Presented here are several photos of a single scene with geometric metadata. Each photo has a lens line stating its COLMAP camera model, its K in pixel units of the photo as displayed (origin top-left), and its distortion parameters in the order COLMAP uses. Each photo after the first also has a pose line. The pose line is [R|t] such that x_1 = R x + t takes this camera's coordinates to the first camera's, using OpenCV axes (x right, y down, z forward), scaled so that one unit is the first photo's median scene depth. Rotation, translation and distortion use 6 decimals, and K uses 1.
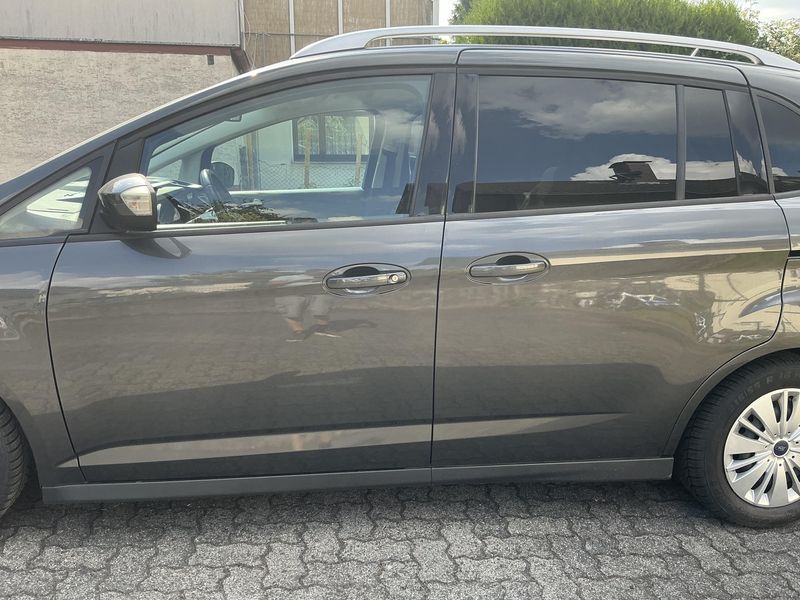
lens RADIAL K [[663.1, 0, 398.9], [0, 663.1, 300.9], [0, 0, 1]] dist [0.068270, -0.126592]
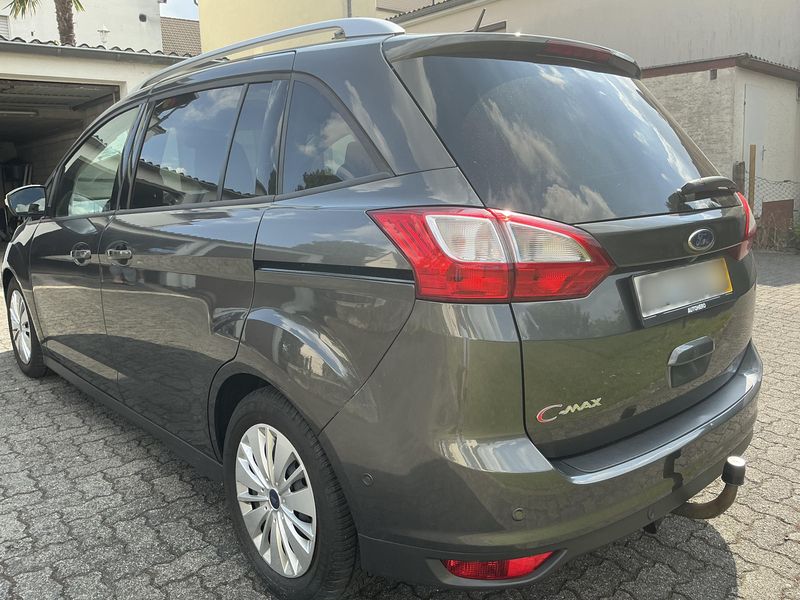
lens RADIAL K [[663.1, 0, 398.9], [0, 663.1, 300.9], [0, 0, 1]] dist [0.068270, -0.126592]
pose [[0.564695, 0.120272, -0.816489, 1.309545], [-0.151336, 0.987639, 0.040817, -0.079401], [0.811306, 0.100515, 0.575917, 0.620915]]
